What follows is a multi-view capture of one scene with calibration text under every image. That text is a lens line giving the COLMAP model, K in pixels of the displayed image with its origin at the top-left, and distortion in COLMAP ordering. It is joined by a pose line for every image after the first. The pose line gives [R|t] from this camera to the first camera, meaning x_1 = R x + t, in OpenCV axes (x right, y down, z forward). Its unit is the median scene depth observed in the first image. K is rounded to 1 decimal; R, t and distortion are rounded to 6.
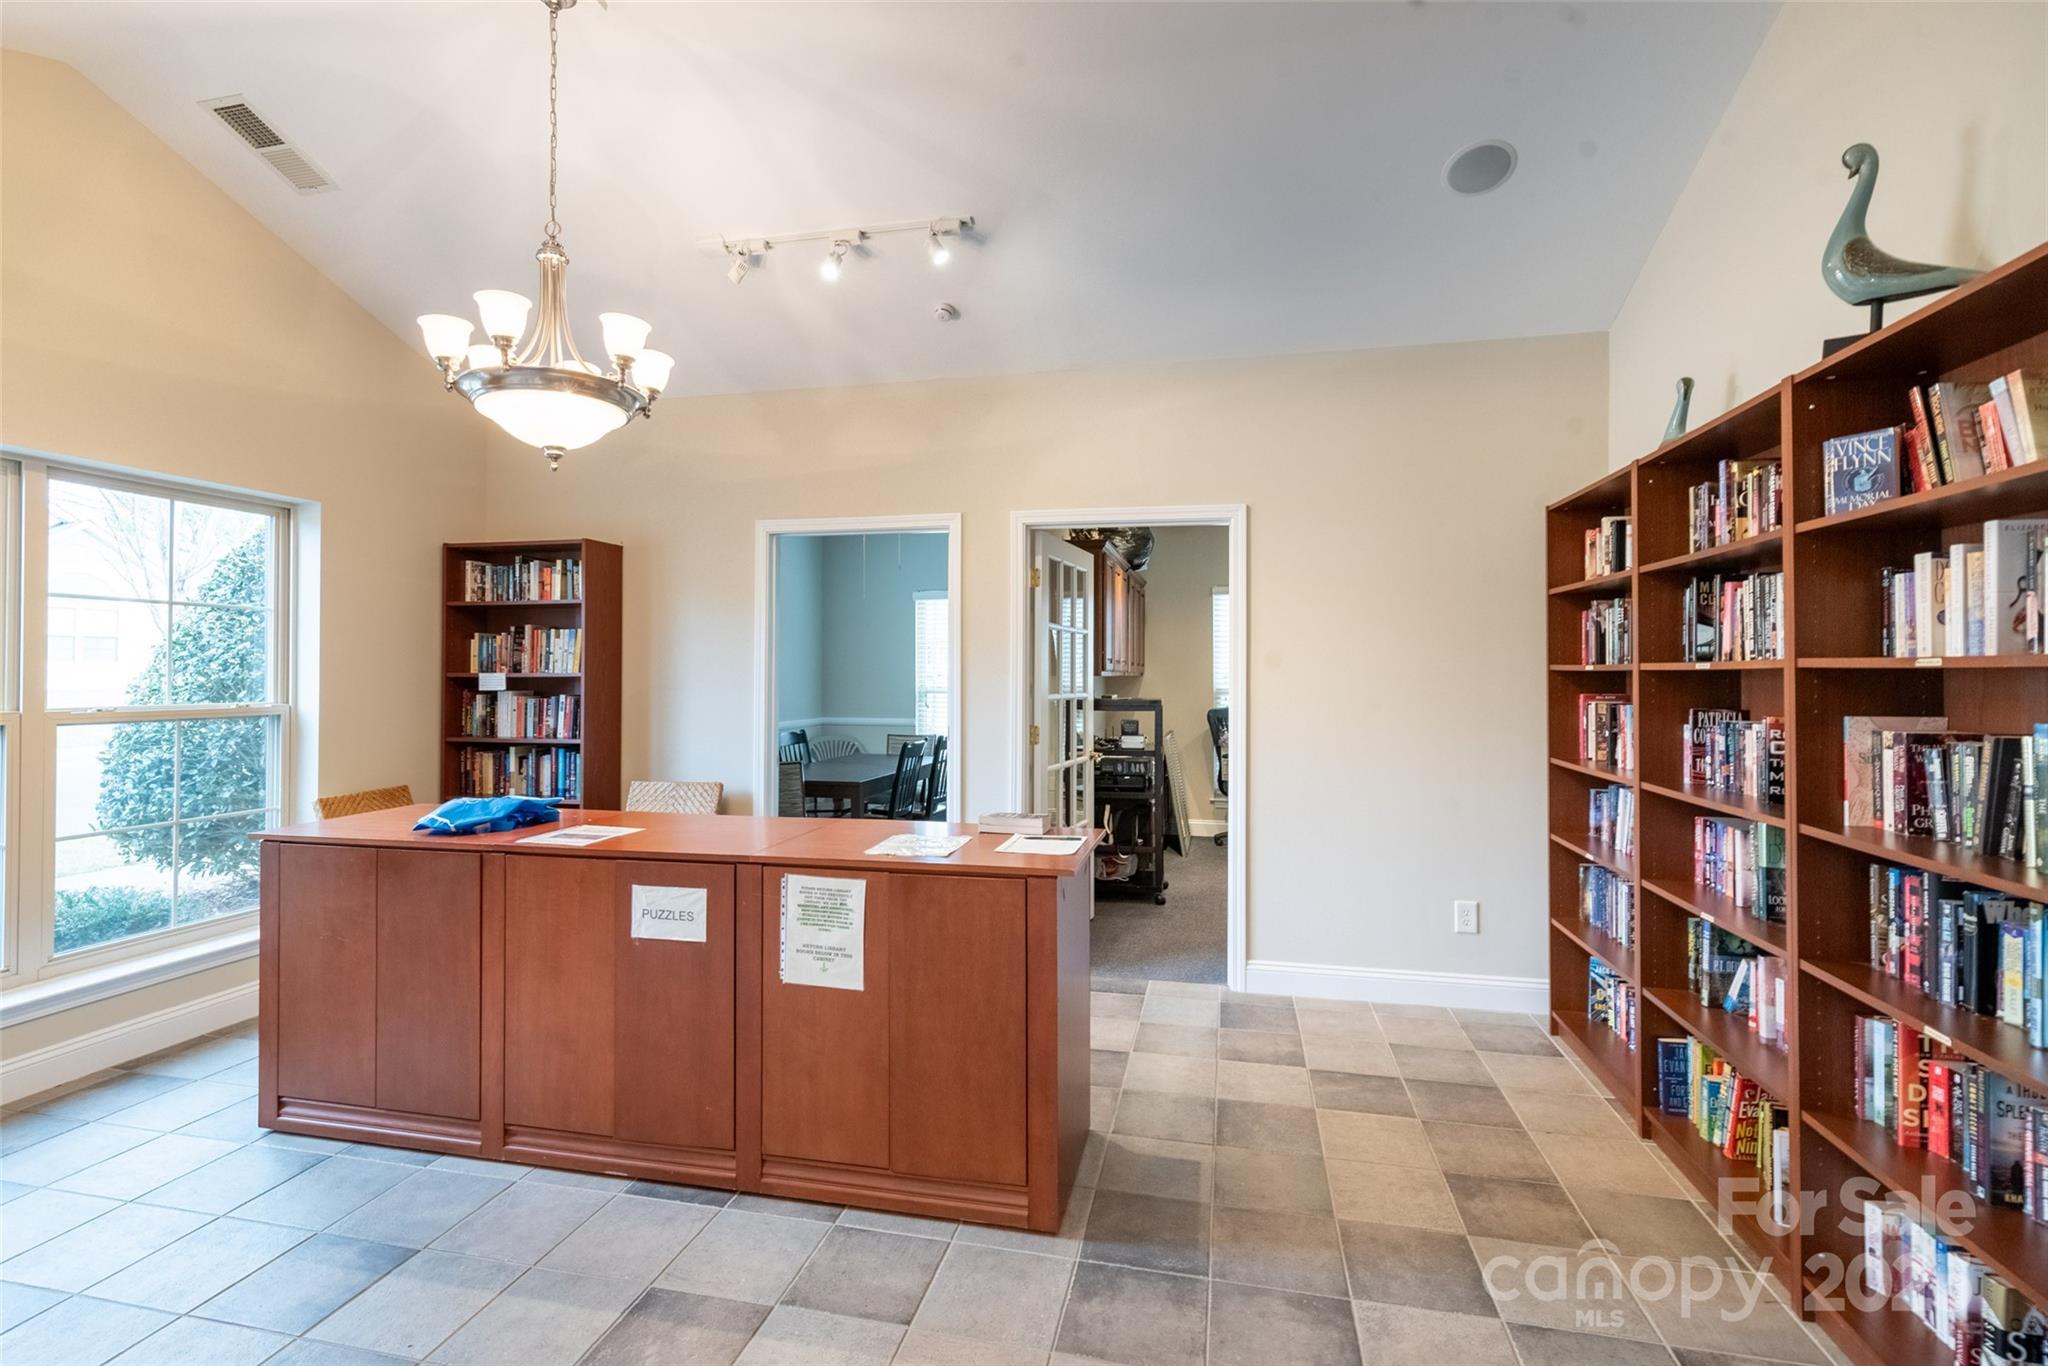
lens RADIAL K [[948.9, 0, 1024.0], [0, 948.9, 683.0], [0, 0, 1]] dist [0.000105, 0.000008]
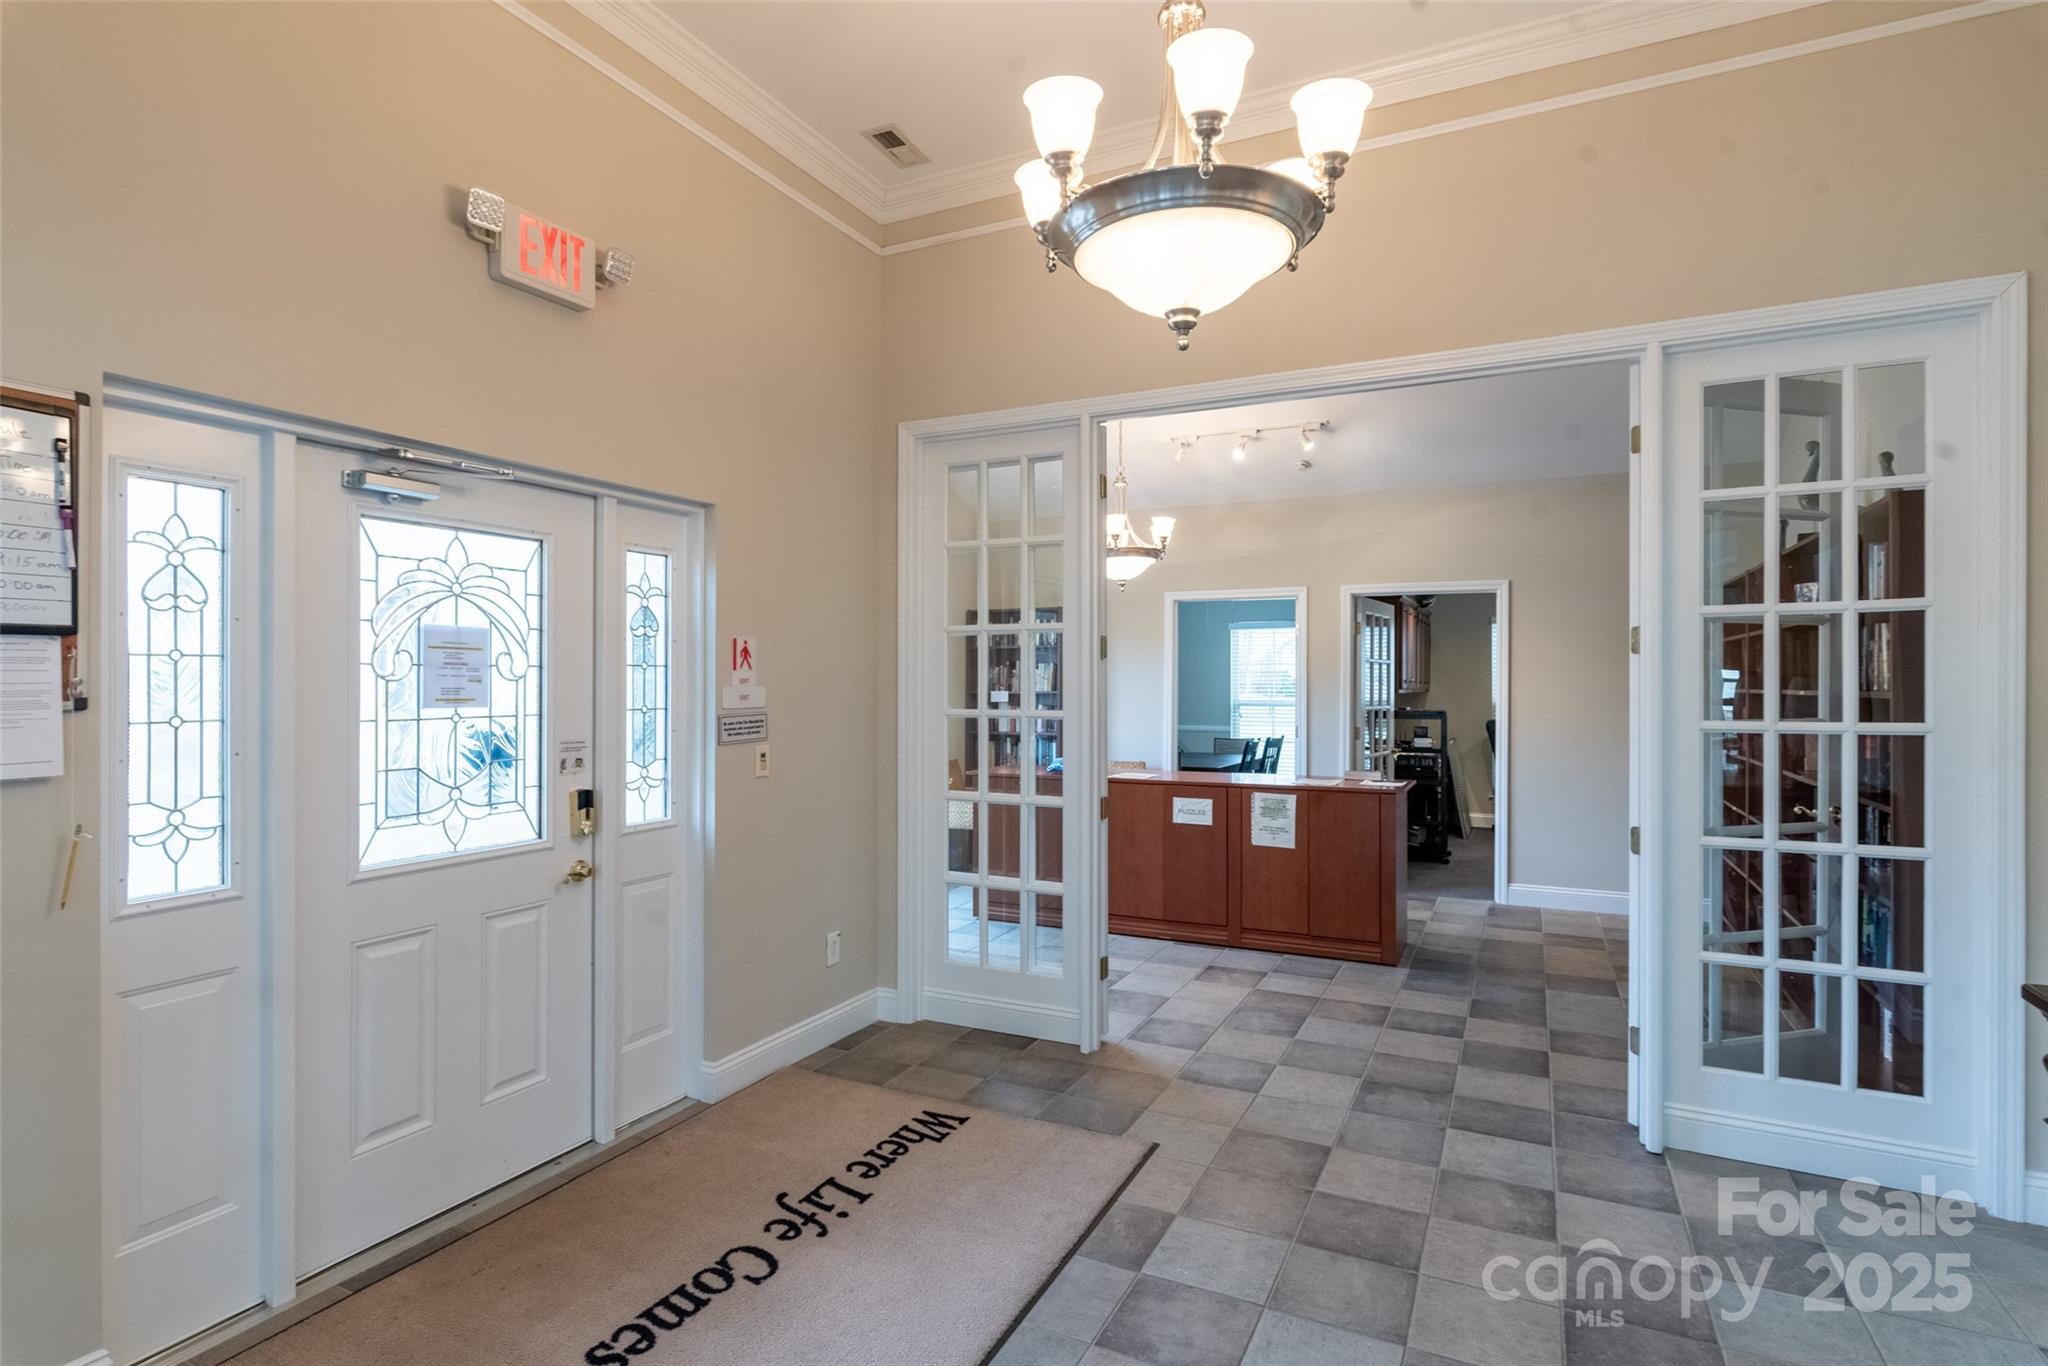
lens RADIAL K [[1040.9, 0, 1024.0], [0, 1040.9, 683.0], [0, 0, 1]] dist [0.004466, 0.000852]
pose [[0.972198, 0.002628, -0.234145, -0.143960], [-0.005205, 0.999932, -0.010390, -0.005510], [0.234102, 0.011320, 0.972146, -0.906052]]
